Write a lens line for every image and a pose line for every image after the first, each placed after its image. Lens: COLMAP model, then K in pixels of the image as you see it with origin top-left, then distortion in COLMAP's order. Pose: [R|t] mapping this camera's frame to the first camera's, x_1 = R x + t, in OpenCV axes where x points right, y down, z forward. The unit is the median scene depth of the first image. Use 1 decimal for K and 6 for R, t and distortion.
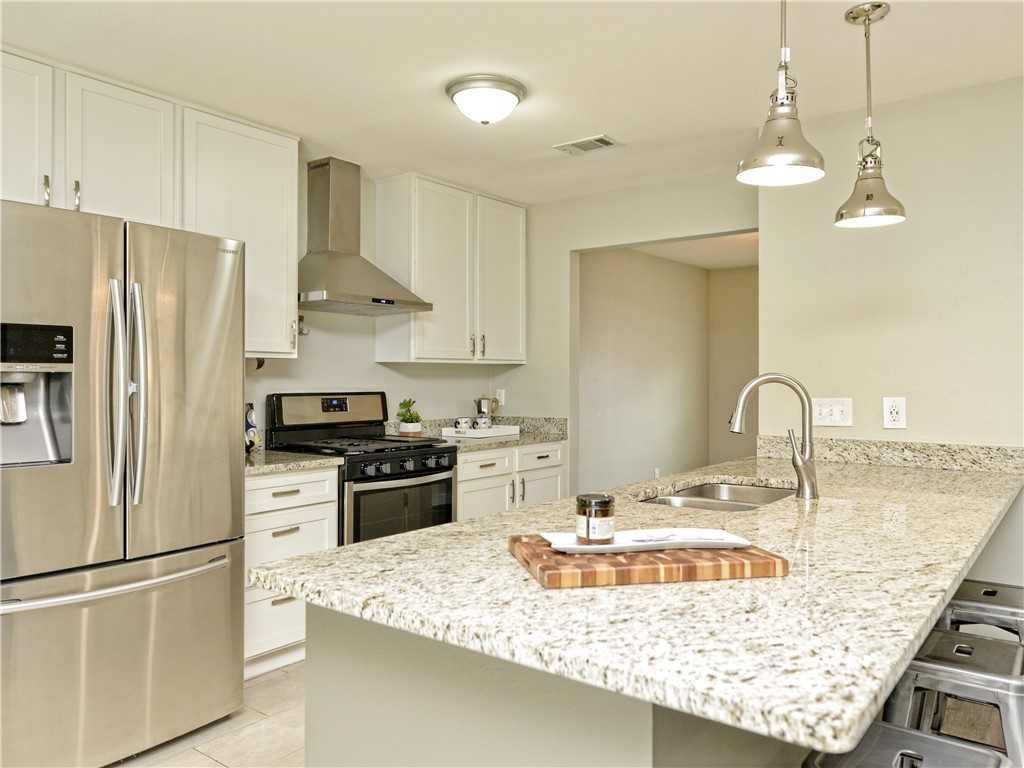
lens RADIAL K [[749.1, 0, 512.9], [0, 749.1, 385.8], [0, 0, 1]] dist [-0.006475, -0.001251]
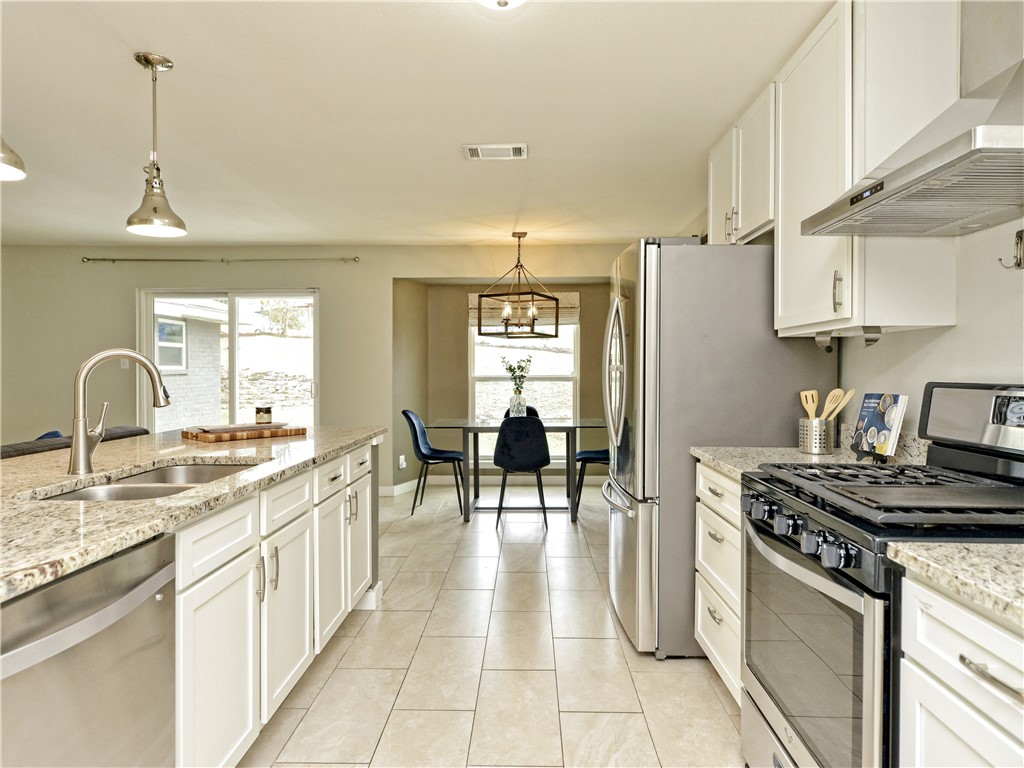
lens RADIAL K [[607.9, 0, 511.2], [0, 607.9, 379.7], [0, 0, 1]] dist [-0.019360, 0.003336]
pose [[-0.802923, 0.004059, -0.596069, 0.281291], [-0.009968, 0.999746, 0.020236, 0.003507], [0.596000, 0.022190, -0.802678, 1.411877]]
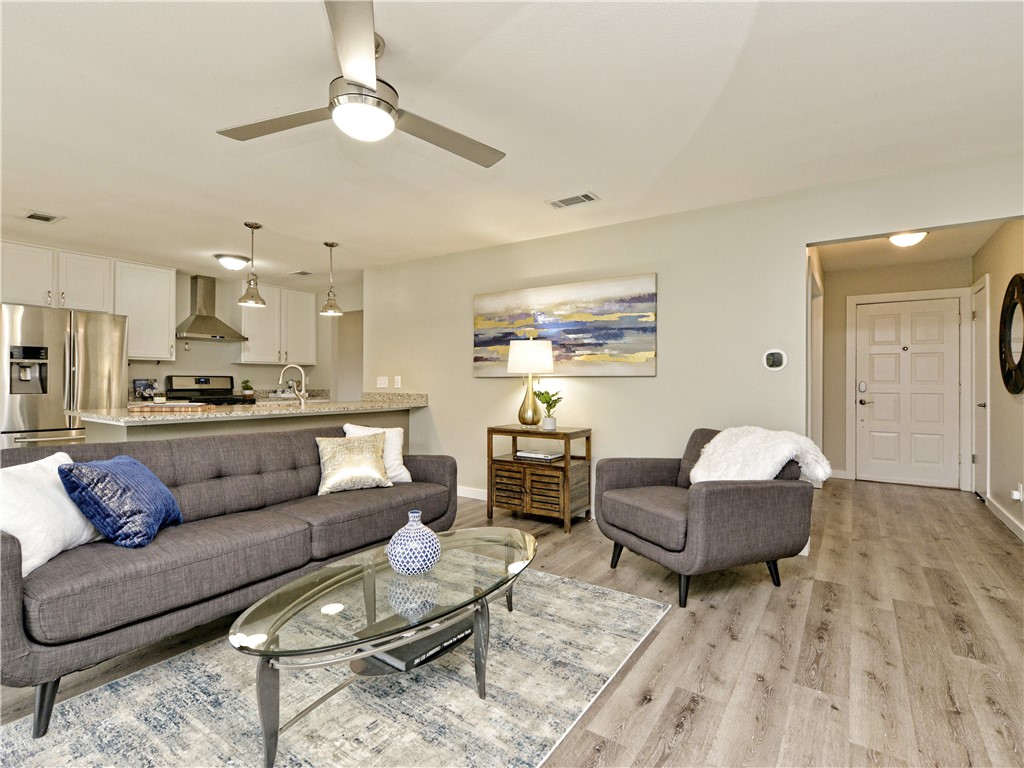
lens RADIAL K [[498.8, 0, 513.0], [0, 498.8, 379.1], [0, 0, 1]] dist [0.001068, -0.000801]
pose [[0.997729, 0.003471, 0.067261, 0.788468], [-0.002575, 0.999907, -0.013394, 0.048094], [-0.067301, 0.013190, 0.997646, -0.773644]]
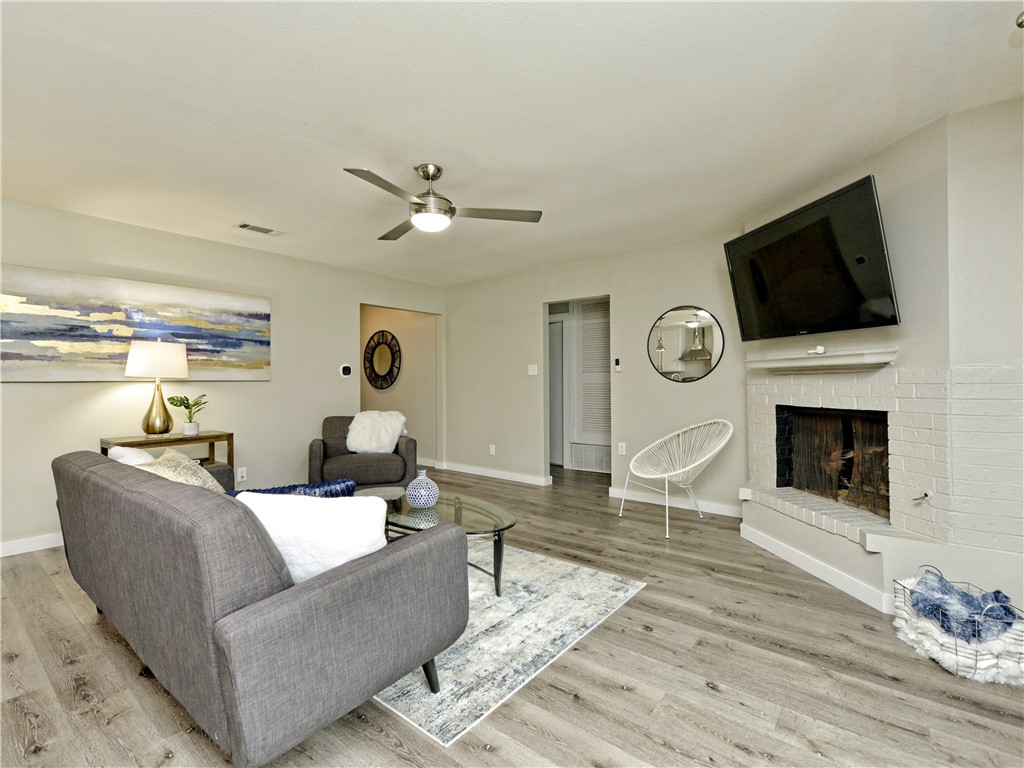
lens RADIAL K [[472.3, 0, 515.0], [0, 472.3, 384.7], [0, 0, 1]] dist [-0.002863, -0.000424]
pose [[0.002966, -0.008252, 0.999962, -0.223696], [0.013116, 0.999880, 0.008213, 0.033896], [-0.999910, 0.013091, 0.003074, -0.333598]]
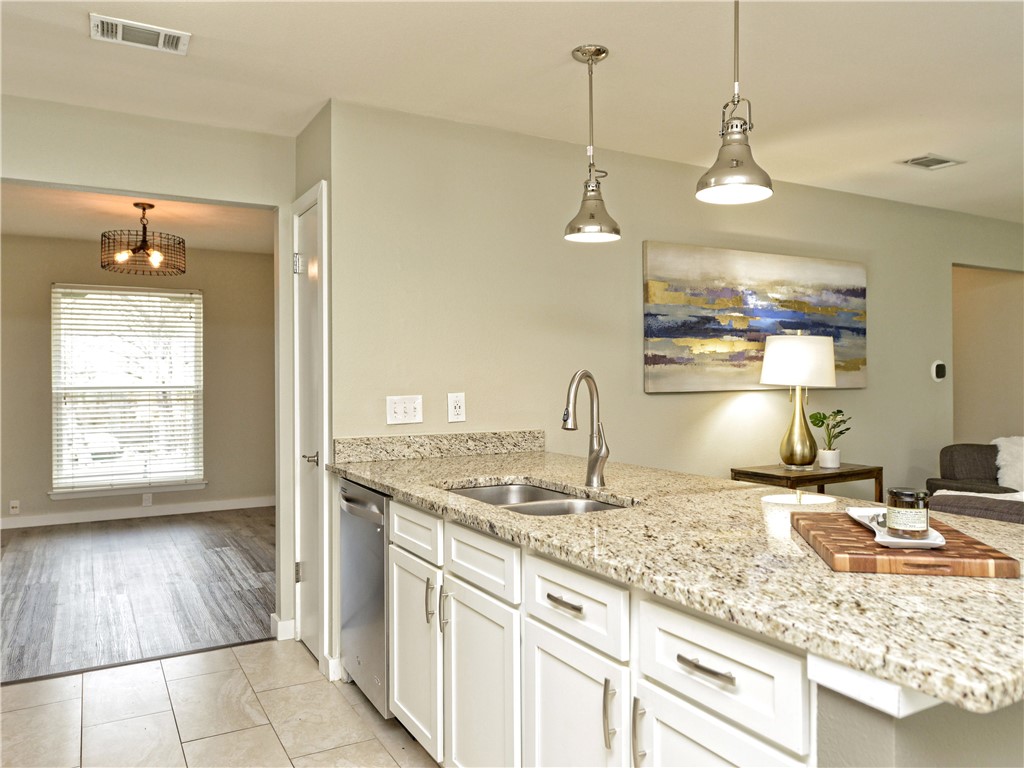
lens RADIAL K [[749.1, 0, 511.0], [0, 749.1, 379.2], [0, 0, 1]] dist [-0.006475, -0.001251]
pose [[0.383044, -0.003357, 0.923724, -0.464690], [0.014720, 0.999889, -0.002471, -0.001223], [-0.923613, 0.014544, 0.383051, 0.502274]]
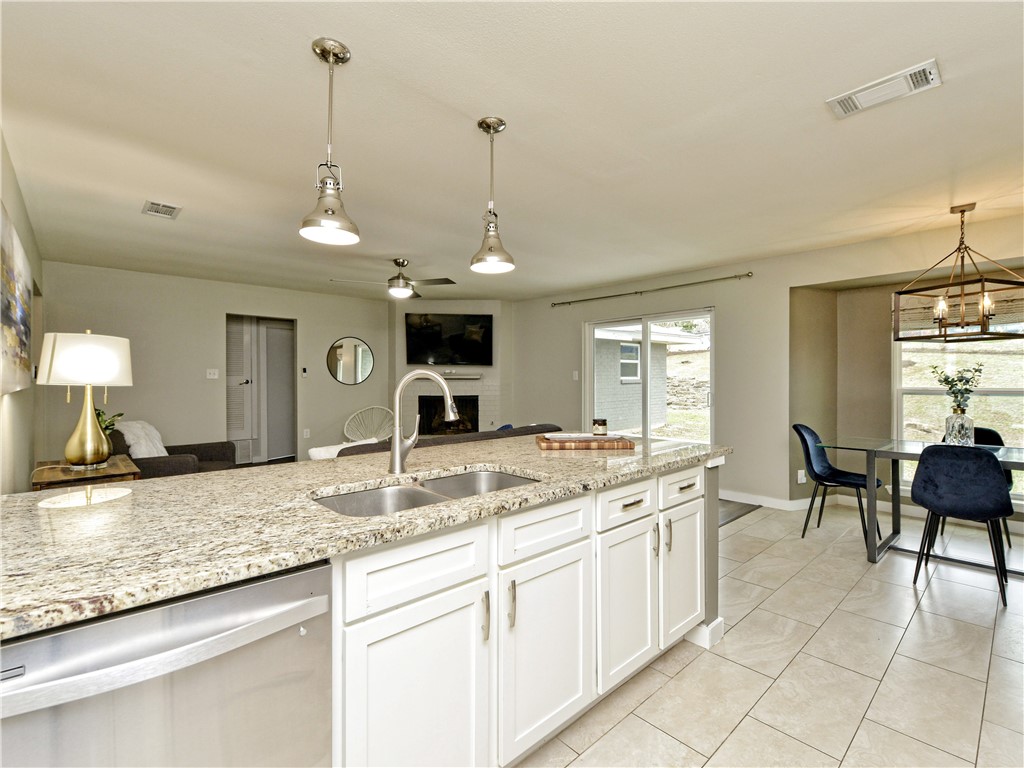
lens RADIAL K [[472.3, 0, 515.9], [0, 472.3, 381.5], [0, 0, 1]] dist [-0.002863, -0.000424]
pose [[-0.987516, -0.003605, 0.157480, 0.059860], [-0.001271, 0.999888, 0.014921, -0.004834], [-0.157516, 0.014534, -0.987409, 1.234842]]
